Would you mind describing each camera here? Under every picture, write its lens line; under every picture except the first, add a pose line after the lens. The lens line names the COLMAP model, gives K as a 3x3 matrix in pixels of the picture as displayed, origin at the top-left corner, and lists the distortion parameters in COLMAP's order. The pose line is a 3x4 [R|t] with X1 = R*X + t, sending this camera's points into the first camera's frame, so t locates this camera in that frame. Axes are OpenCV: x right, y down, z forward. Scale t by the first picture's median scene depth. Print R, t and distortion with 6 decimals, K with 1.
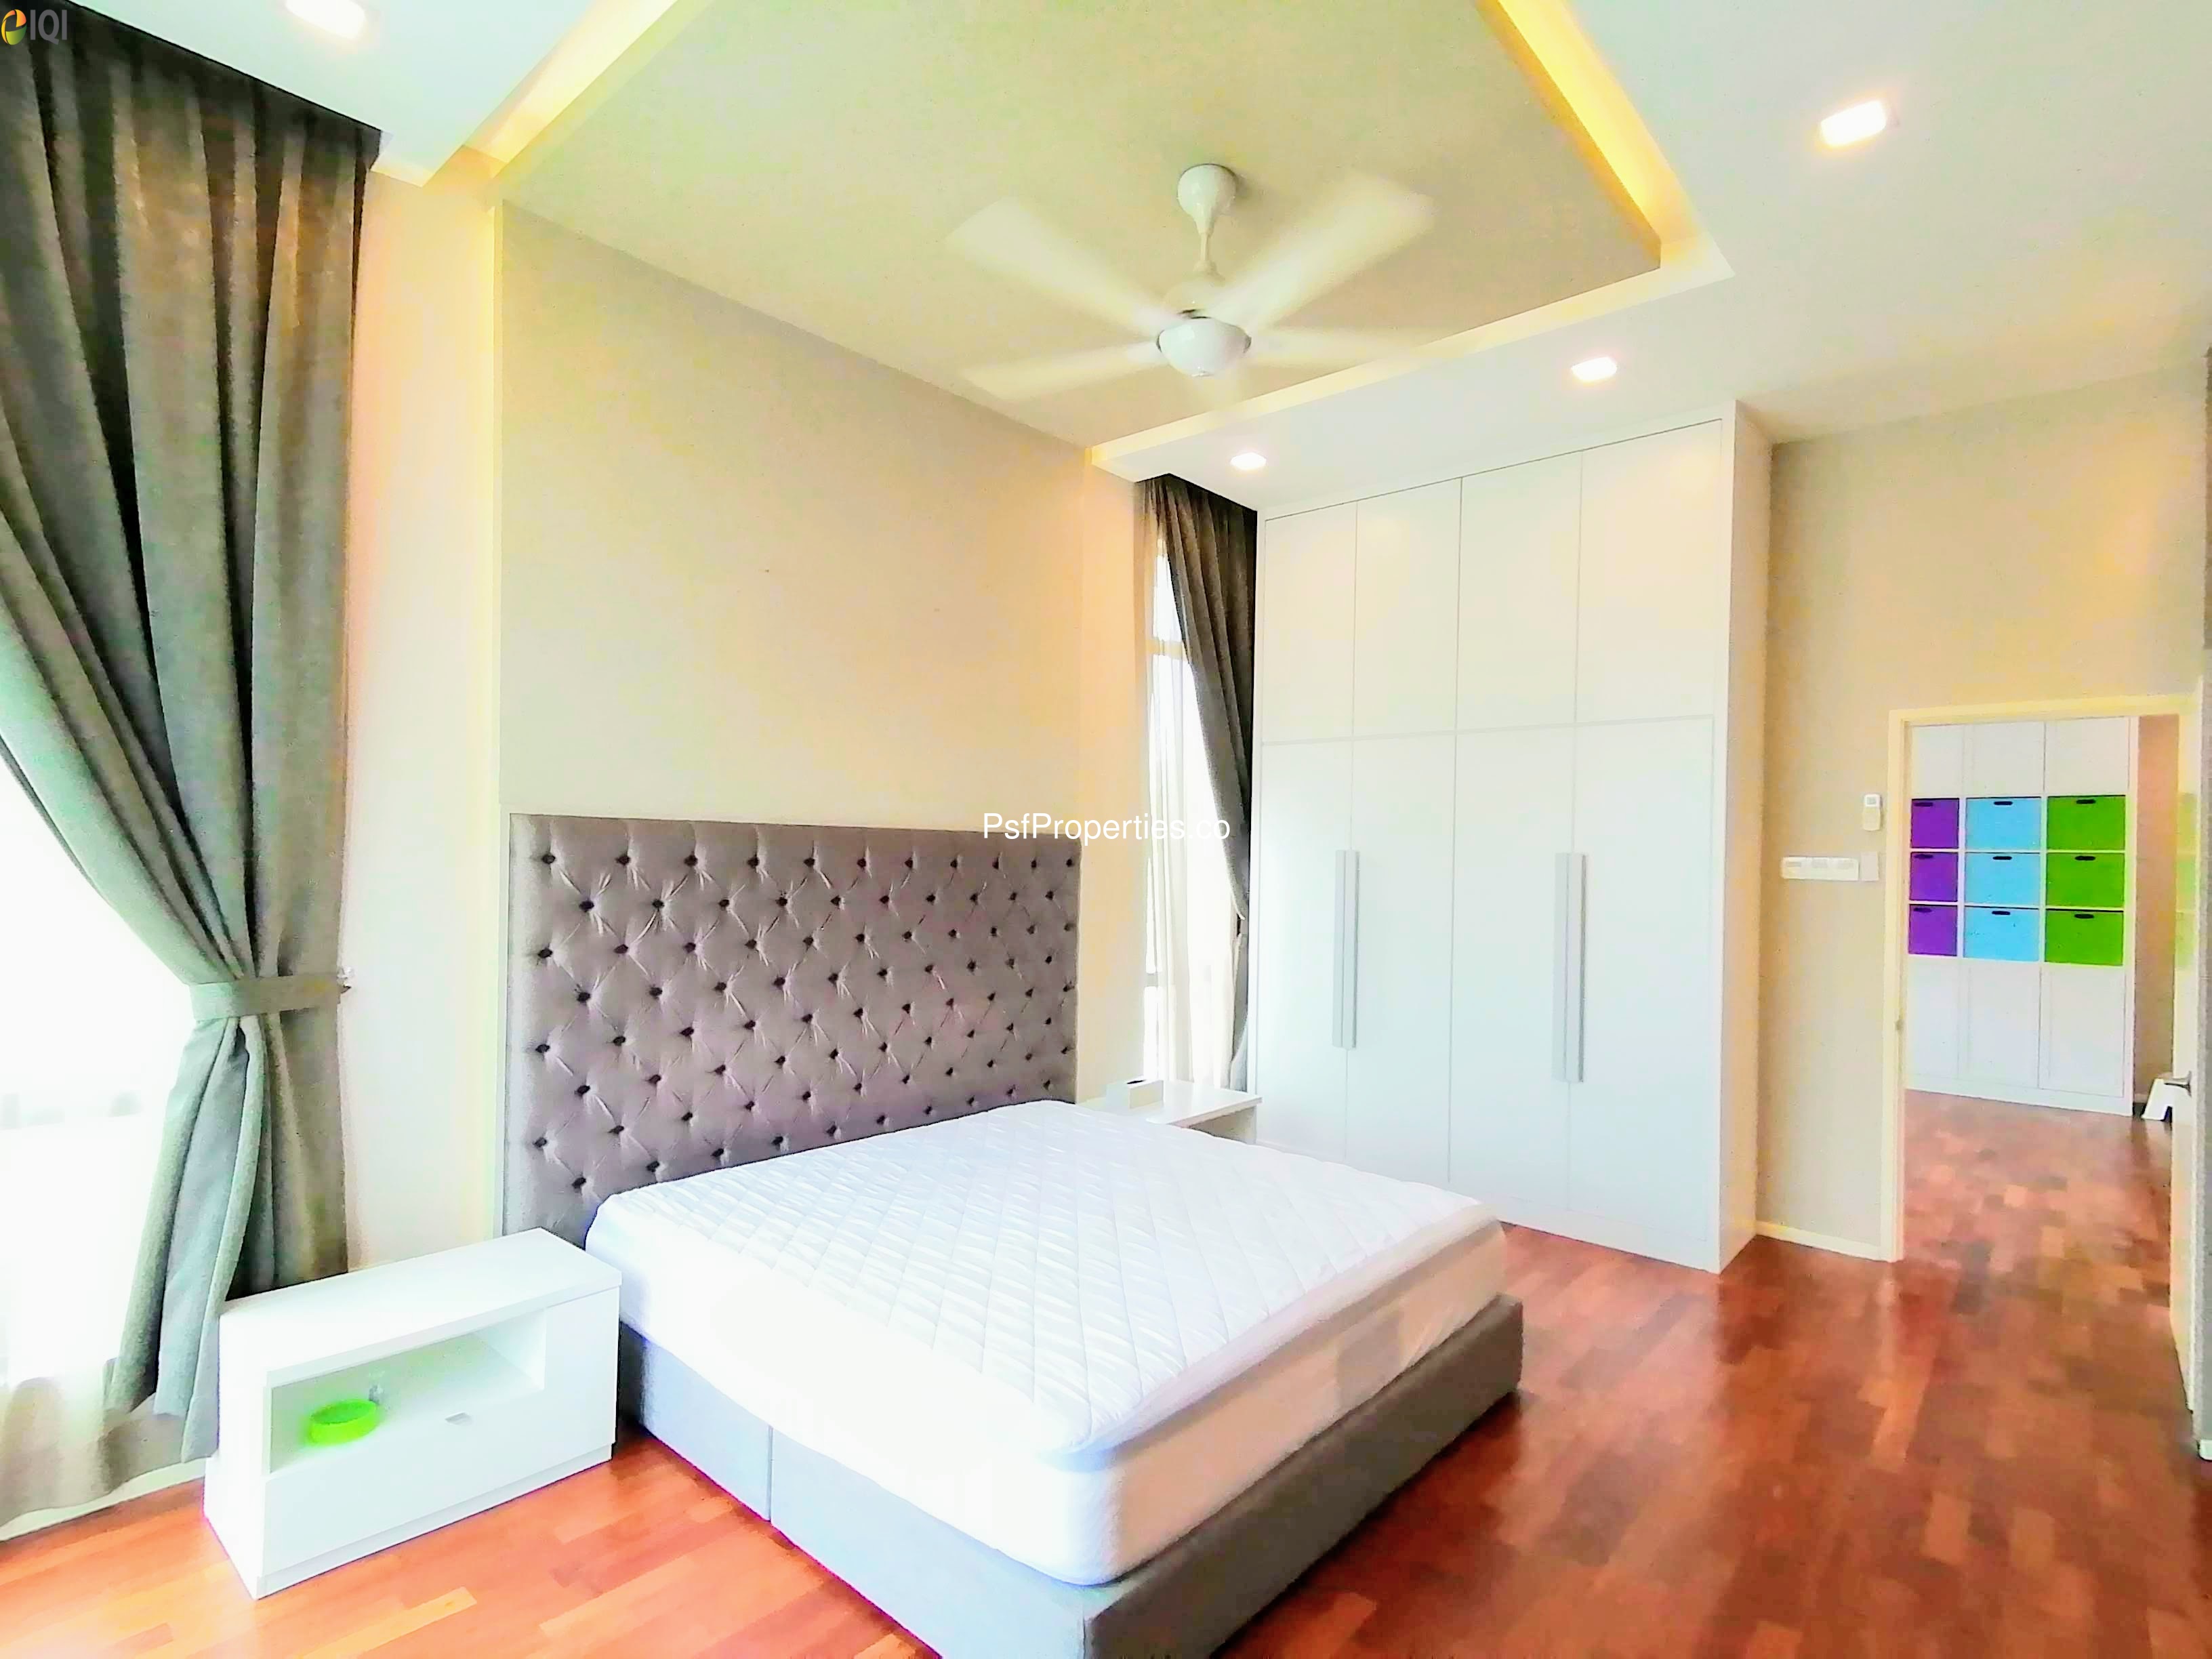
lens RADIAL K [[1105.0, 0, 1125.2], [0, 1105.0, 856.9], [0, 0, 1]] dist [0.036036, -0.024753]
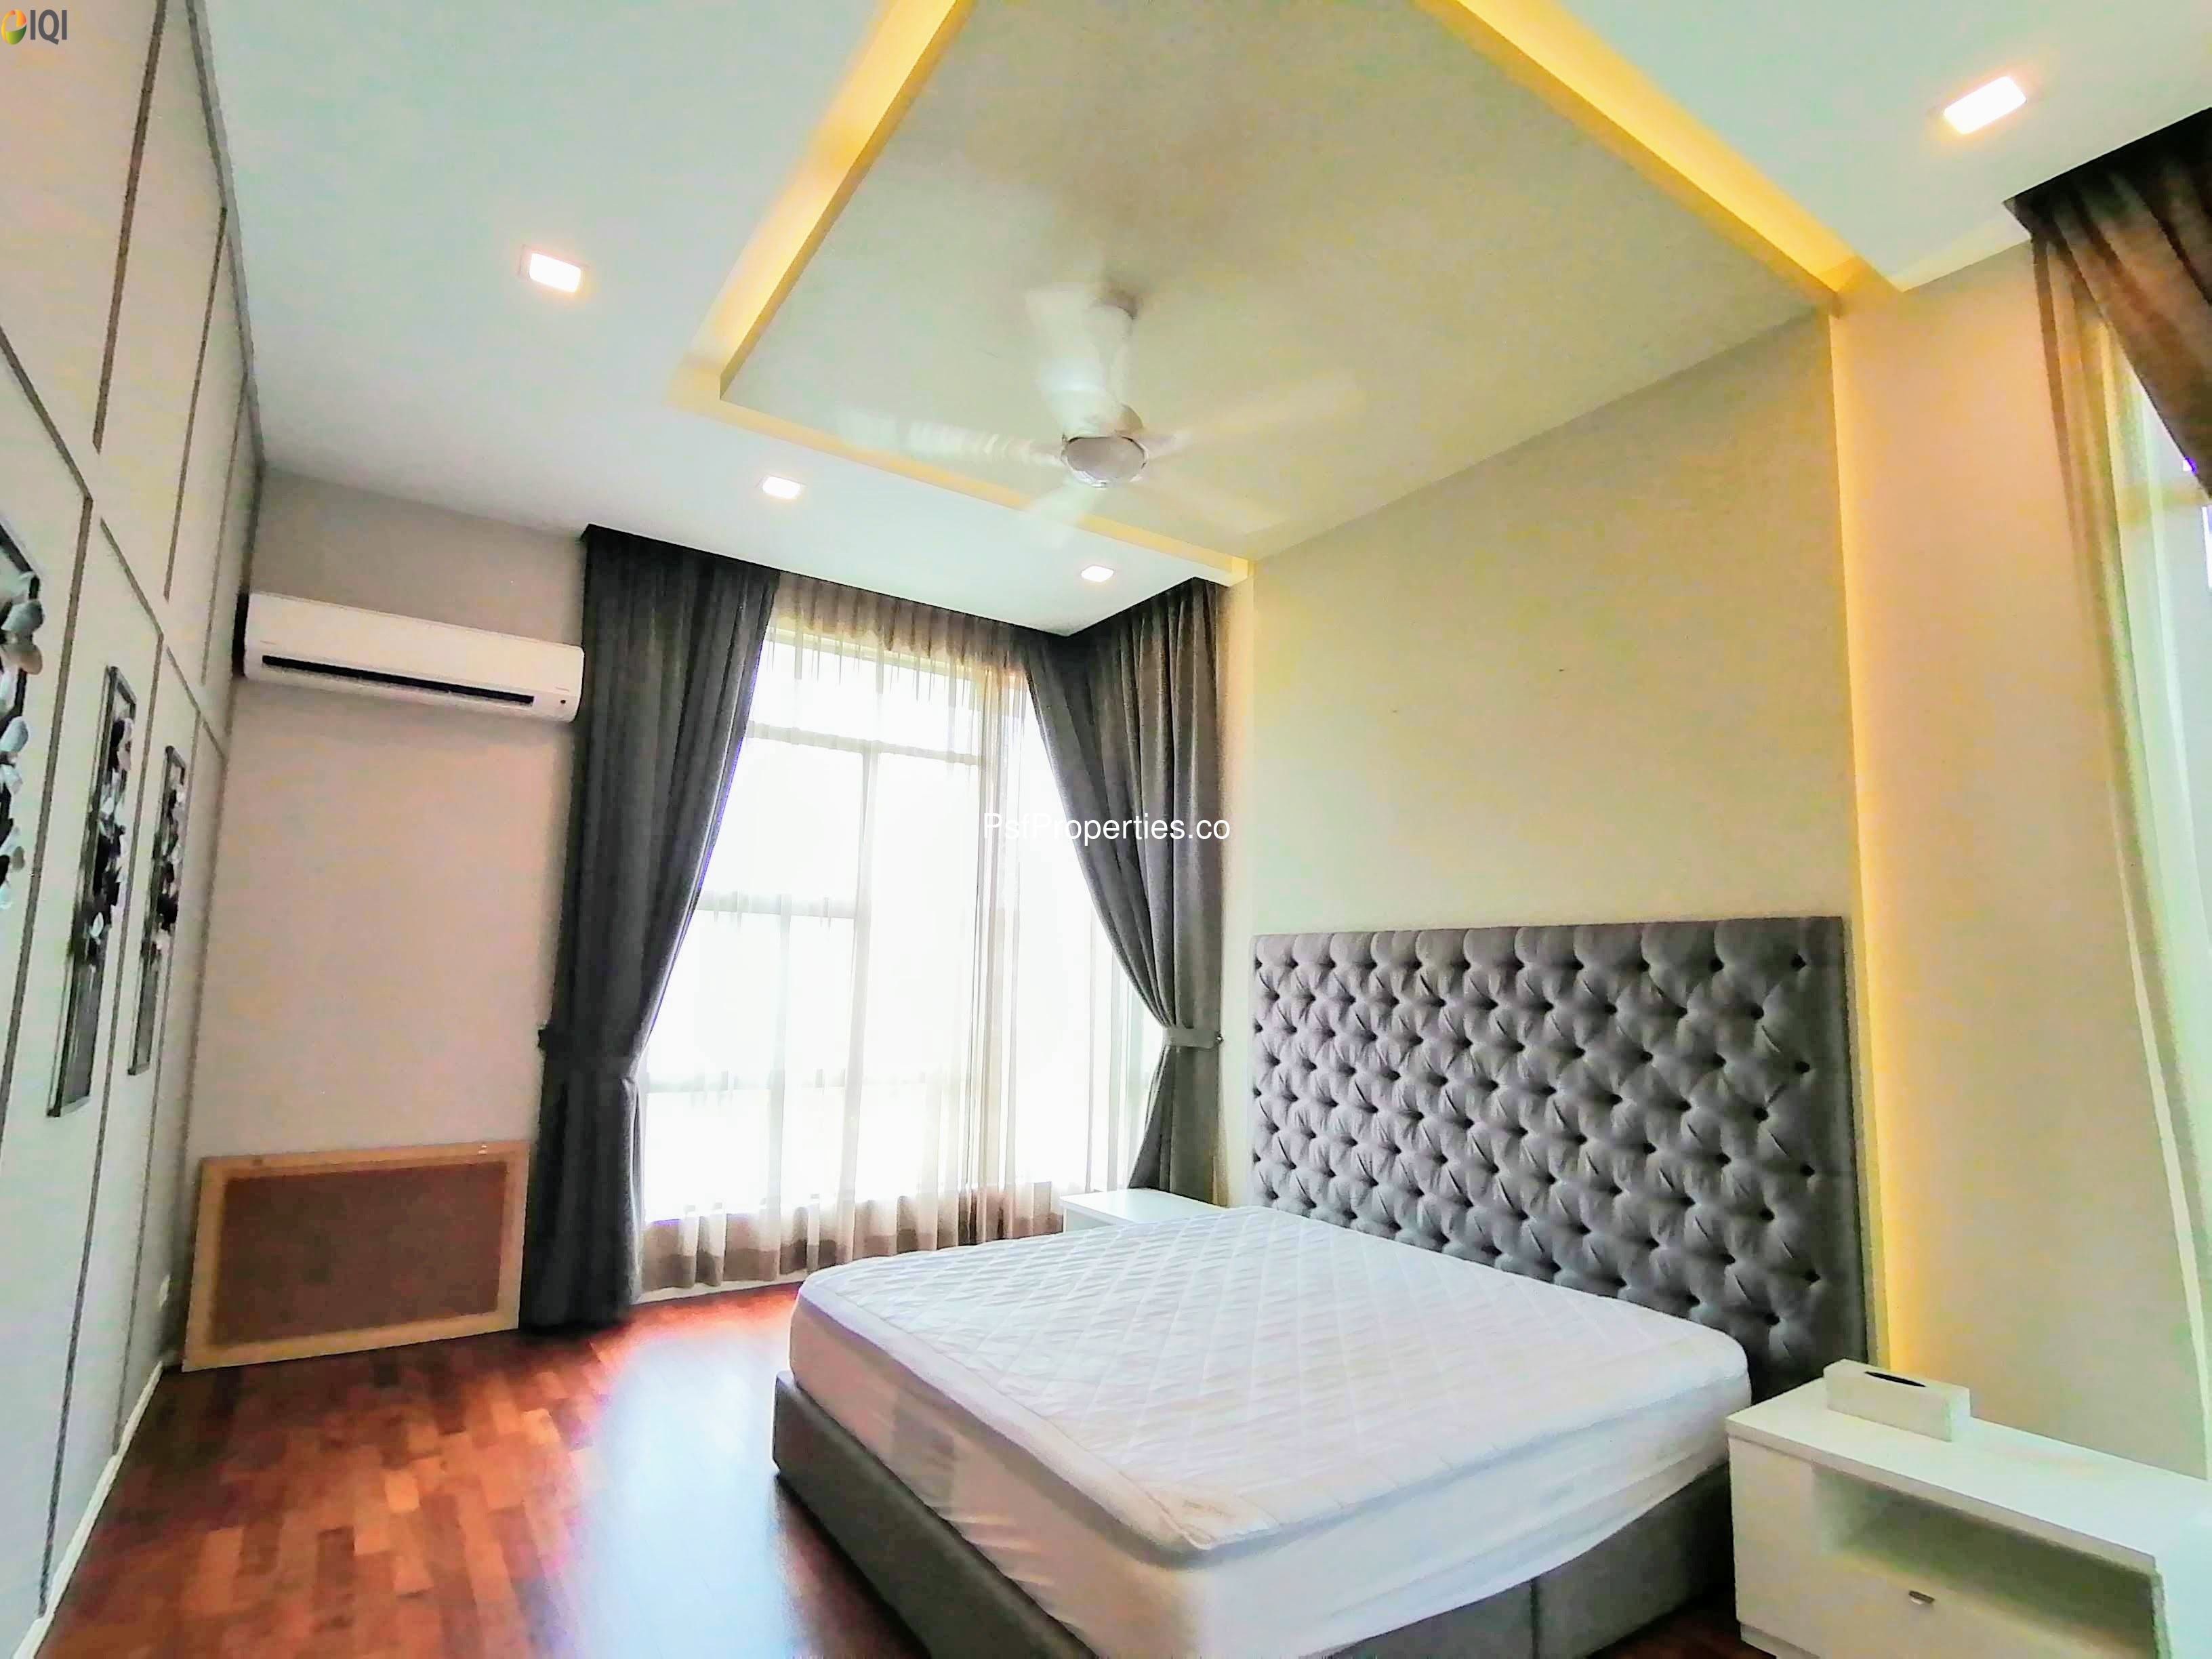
lens RADIAL K [[1105.0, 0, 1125.2], [0, 1105.0, 856.9], [0, 0, 1]] dist [0.036036, -0.024753]
pose [[-0.234512, -0.136393, -0.962497, 0.956429], [0.004530, 0.989944, -0.141386, 0.067784], [0.972103, -0.037516, -0.231536, 1.159374]]
